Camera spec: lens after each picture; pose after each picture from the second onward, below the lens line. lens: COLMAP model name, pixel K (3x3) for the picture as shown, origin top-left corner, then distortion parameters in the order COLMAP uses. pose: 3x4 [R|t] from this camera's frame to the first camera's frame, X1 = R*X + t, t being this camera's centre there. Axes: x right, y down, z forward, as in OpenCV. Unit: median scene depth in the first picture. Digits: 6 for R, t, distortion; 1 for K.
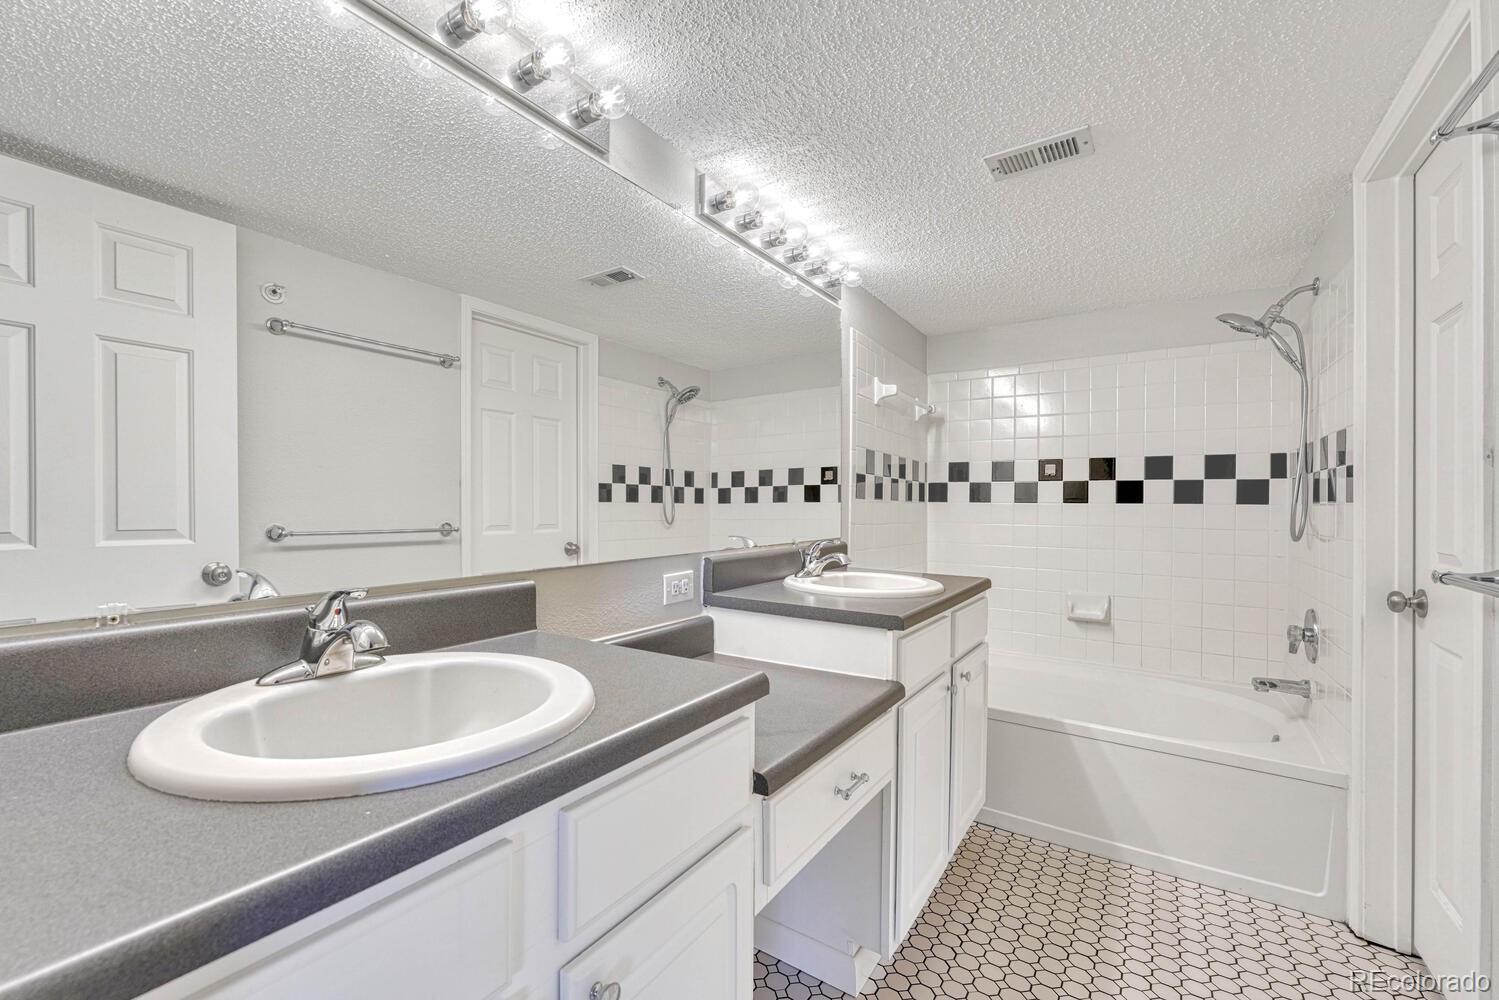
lens RADIAL K [[591.6, 0, 745.4], [0, 591.6, 506.1], [0, 0, 1]] dist [0.000588, -0.000030]
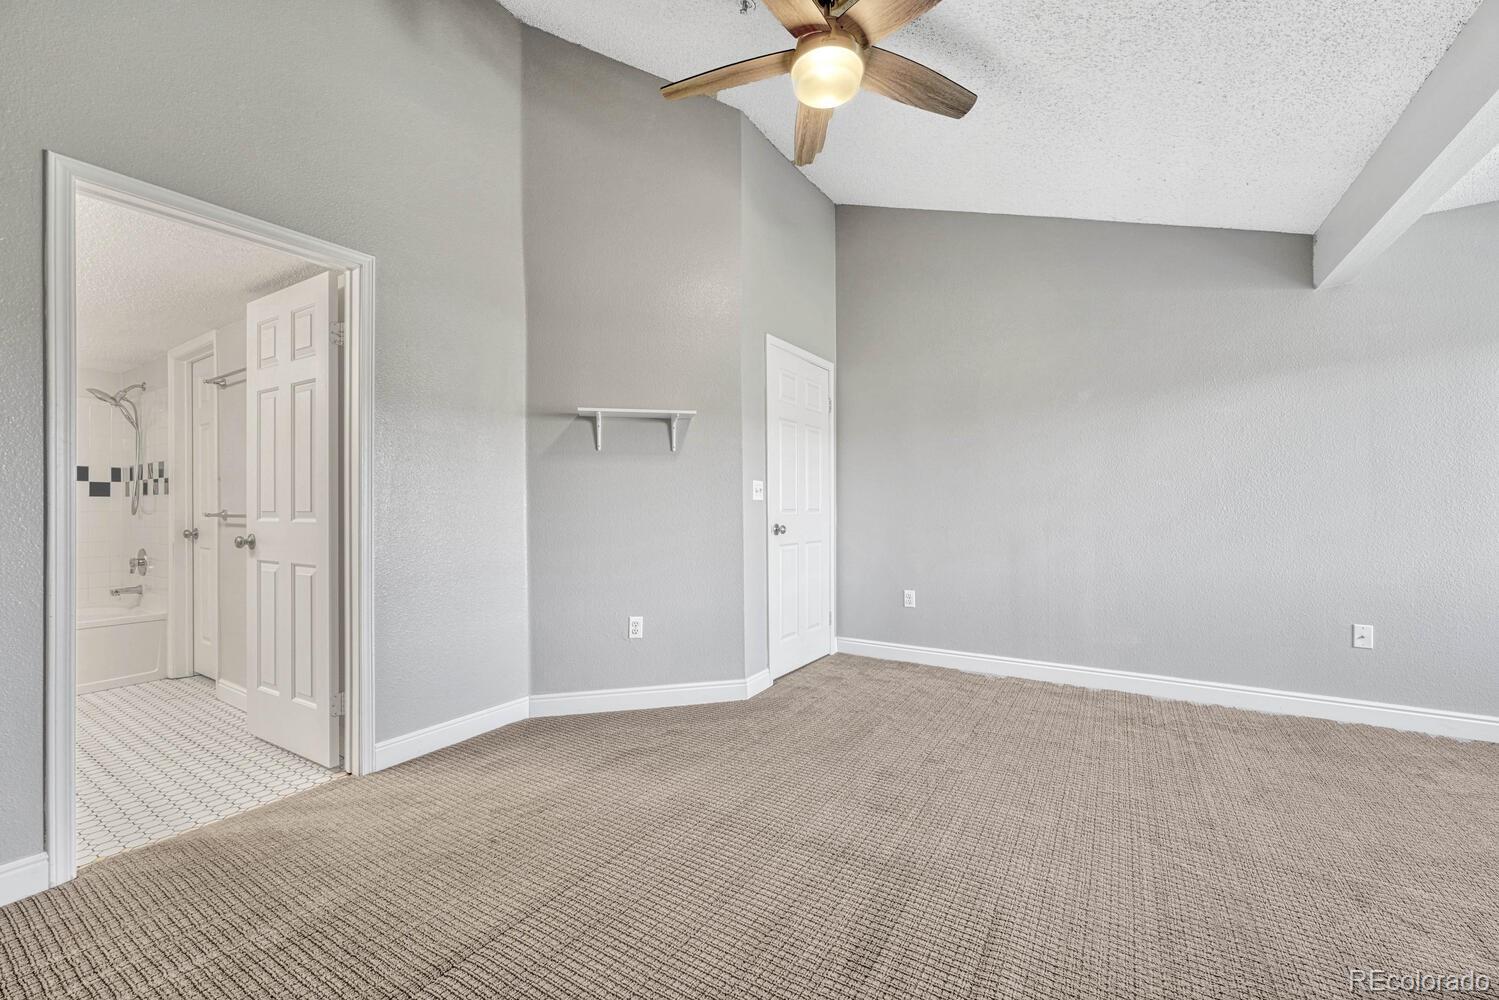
lens RADIAL K [[591.6, 0, 745.4], [0, 591.6, 506.1], [0, 0, 1]] dist [0.000588, -0.000030]
pose [[-0.063162, 0.002692, 0.998000, -1.163307], [0.009186, 0.999956, -0.002116, 0.054640], [-0.997961, 0.009034, -0.063184, -0.900934]]
